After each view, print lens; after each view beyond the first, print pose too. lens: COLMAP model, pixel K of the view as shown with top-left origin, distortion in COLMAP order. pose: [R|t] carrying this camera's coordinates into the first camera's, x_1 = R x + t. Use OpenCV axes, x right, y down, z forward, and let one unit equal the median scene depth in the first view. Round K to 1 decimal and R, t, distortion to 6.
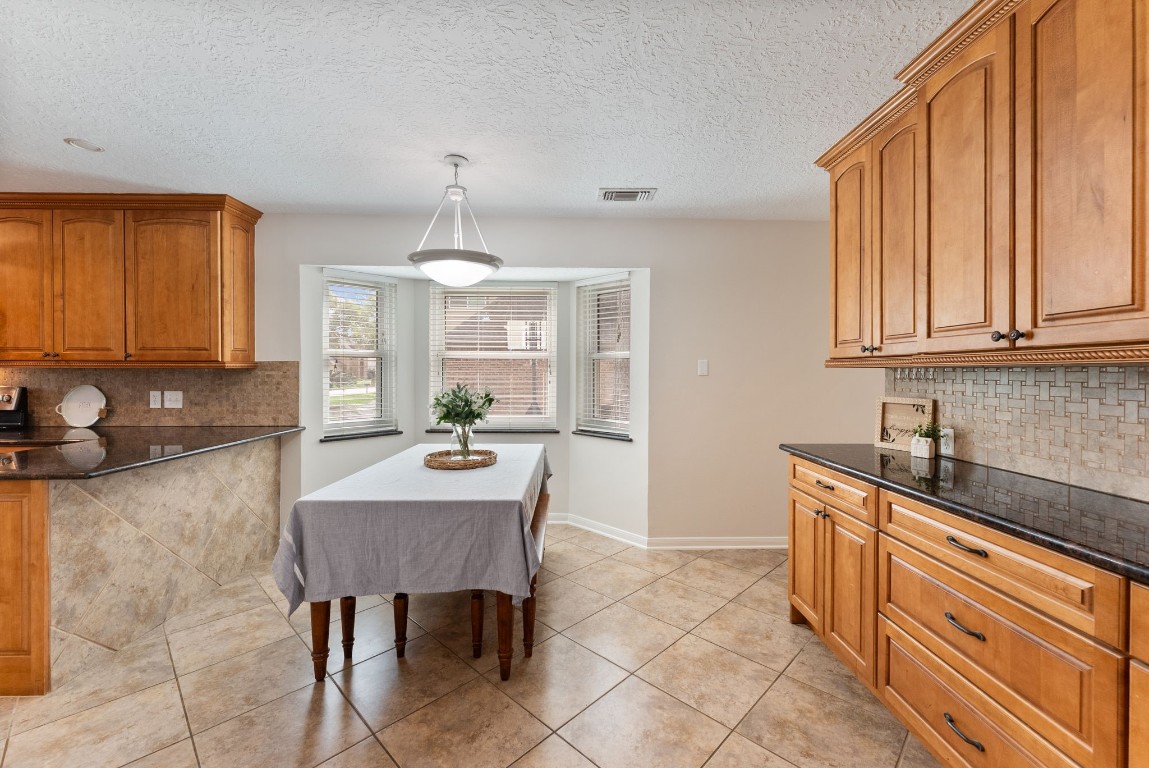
lens RADIAL K [[470.7, 0, 572.9], [0, 470.7, 370.2], [0, 0, 1]] dist [0.002494, 0.000456]
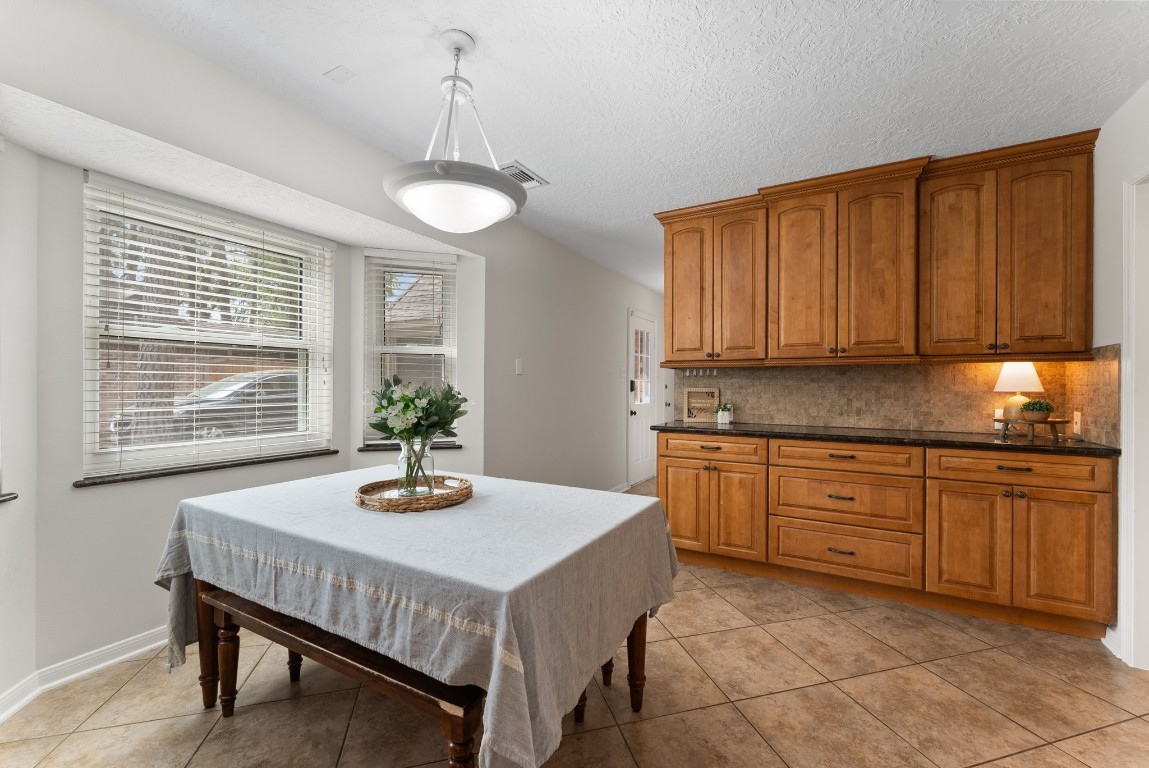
lens RADIAL K [[470.7, 0, 575.8], [0, 470.7, 384.1], [0, 0, 1]] dist [0.002494, 0.000456]
pose [[0.499916, 0.000924, 0.866073, -0.812794], [-0.004354, 0.999989, 0.001446, 0.043440], [-0.866063, -0.004494, 0.499915, 0.564123]]
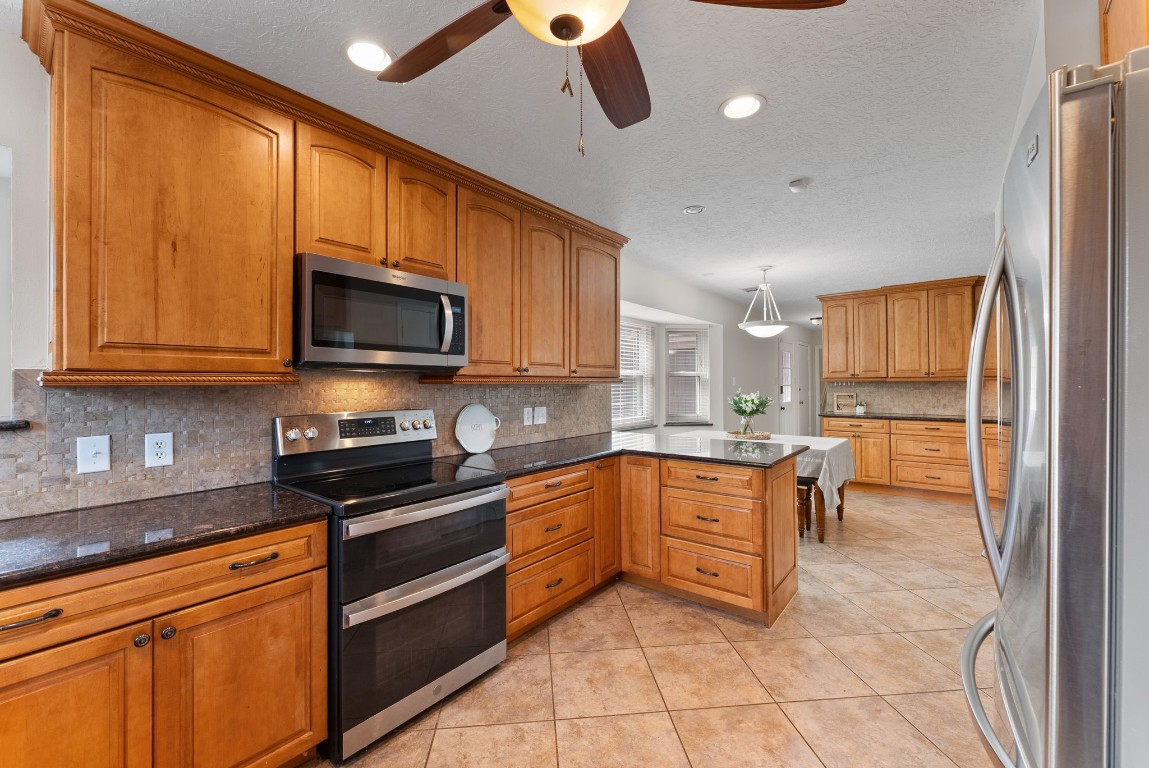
lens RADIAL K [[470.7, 0, 575.4], [0, 470.7, 376.0], [0, 0, 1]] dist [0.002494, 0.000456]
pose [[0.640261, 0.006387, 0.768131, -2.274174], [0.005439, 0.999903, -0.012848, -0.011170], [-0.768138, 0.012404, 0.640164, 0.444022]]
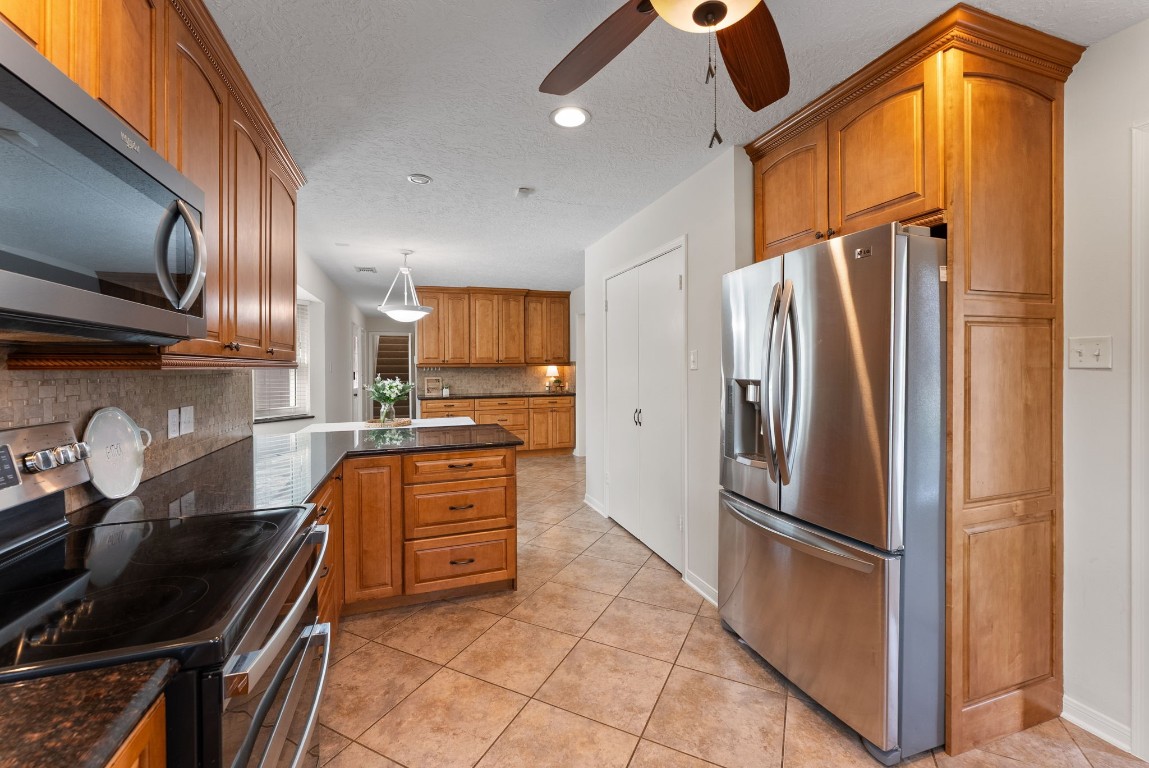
lens RADIAL K [[470.7, 0, 580.7], [0, 470.7, 368.6], [0, 0, 1]] dist [0.002494, 0.000456]
pose [[-0.316169, -0.004624, 0.948692, -2.331997], [0.005296, 0.999964, 0.006639, -0.010580], [-0.948688, 0.007123, -0.316133, 1.020874]]
